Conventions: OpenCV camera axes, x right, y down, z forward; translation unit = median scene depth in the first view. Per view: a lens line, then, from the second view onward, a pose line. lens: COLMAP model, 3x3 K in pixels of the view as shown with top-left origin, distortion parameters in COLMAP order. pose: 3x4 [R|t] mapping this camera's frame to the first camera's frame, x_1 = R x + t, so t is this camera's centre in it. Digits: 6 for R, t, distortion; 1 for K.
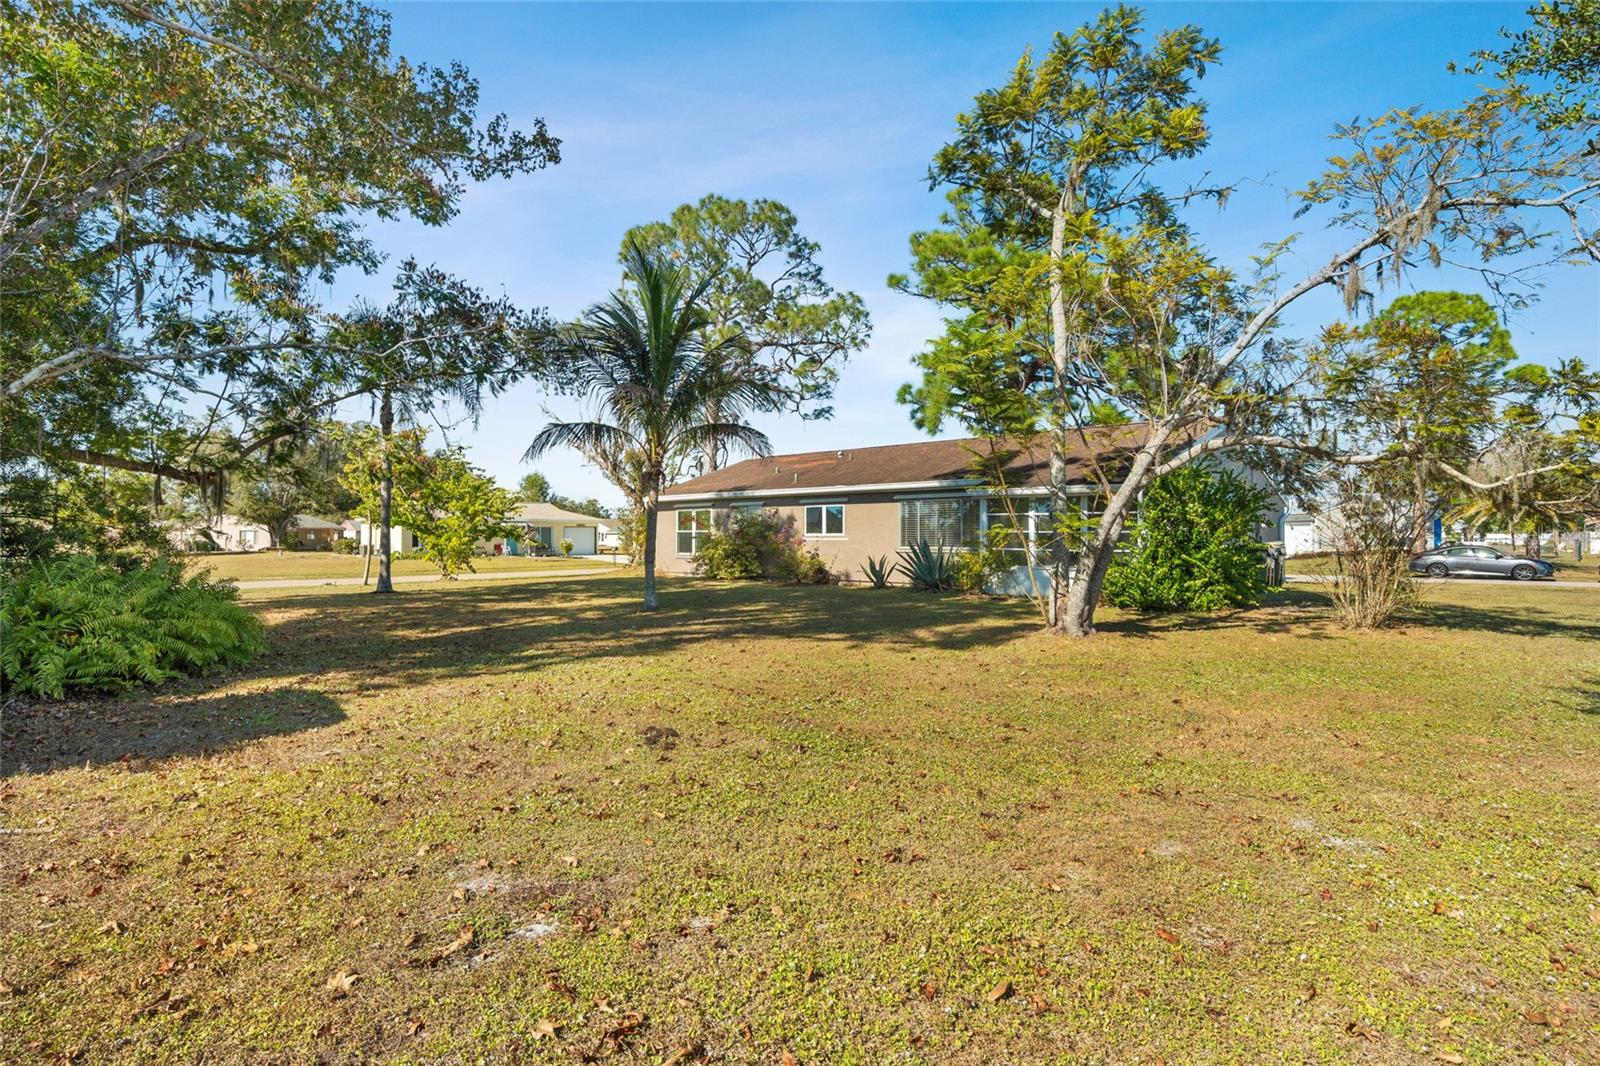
lens RADIAL K [[835.0, 0, 801.6], [0, 835.0, 534.2], [0, 0, 1]] dist [0.003469, 0.000179]
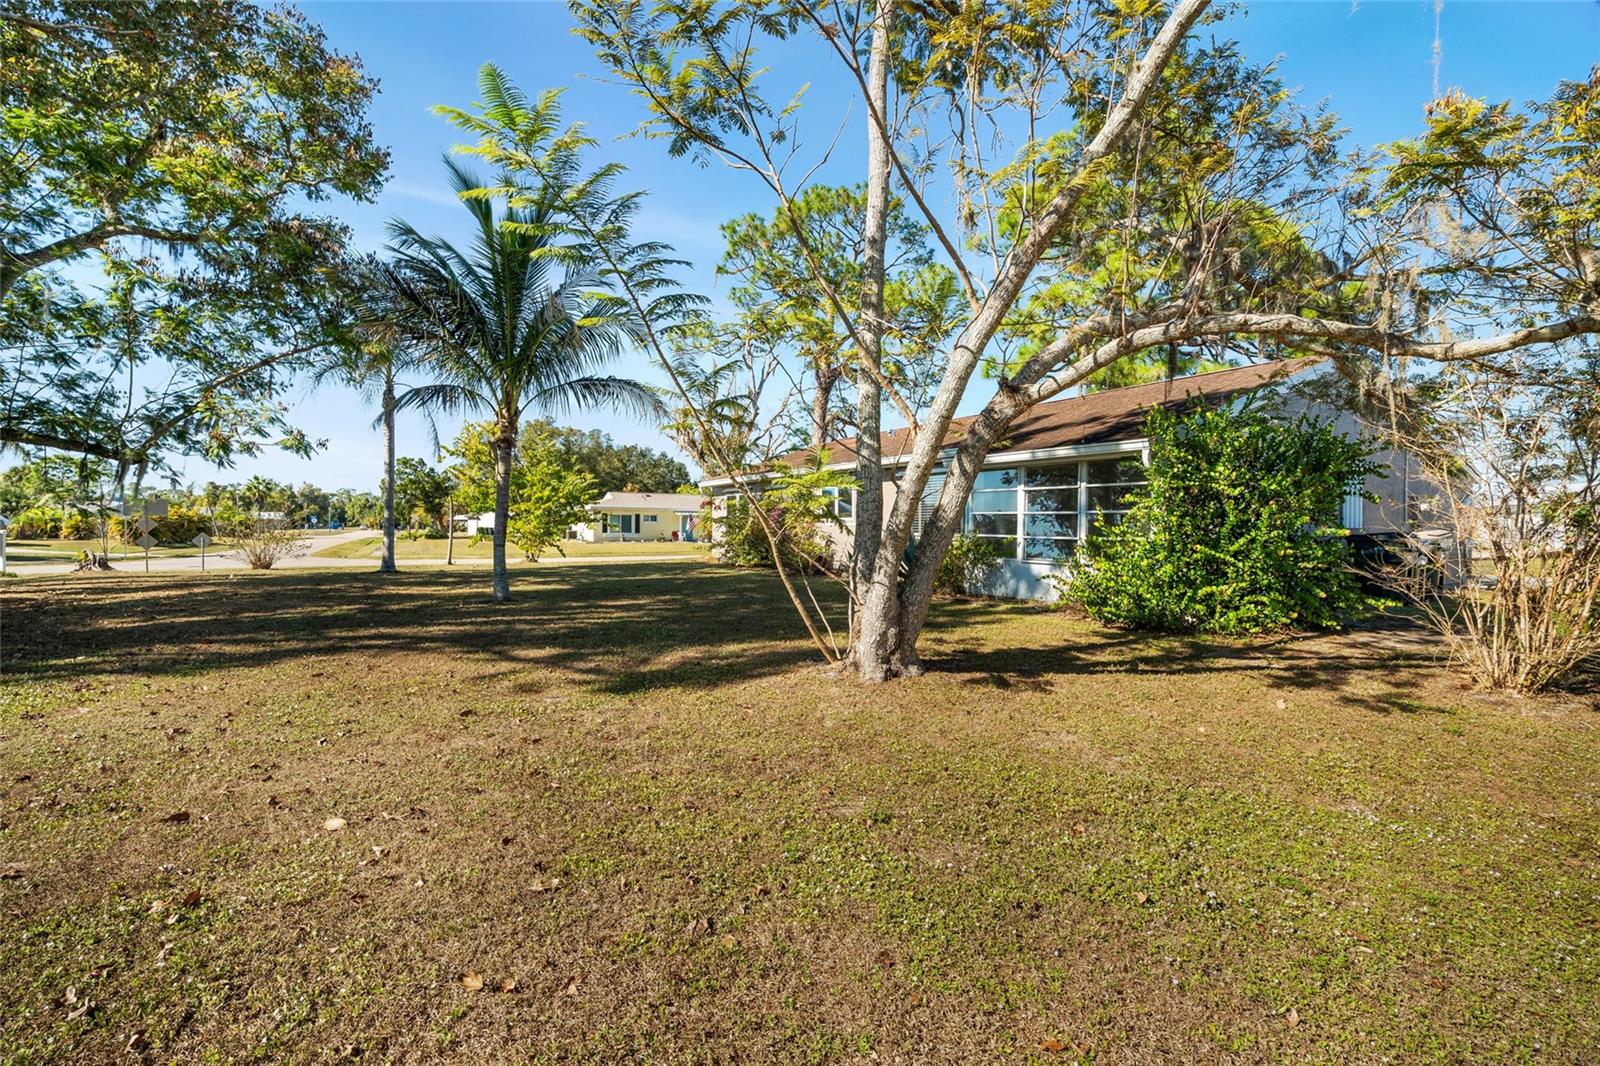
lens RADIAL K [[740.5, 0, 773.2], [0, 740.5, 536.0], [0, 0, 1]] dist [-0.002192, 0.001851]
pose [[0.957717, 0.009209, -0.287564, 0.320819], [-0.005248, 0.999880, 0.014543, 0.011539], [0.287664, -0.012419, 0.957651, 0.379232]]
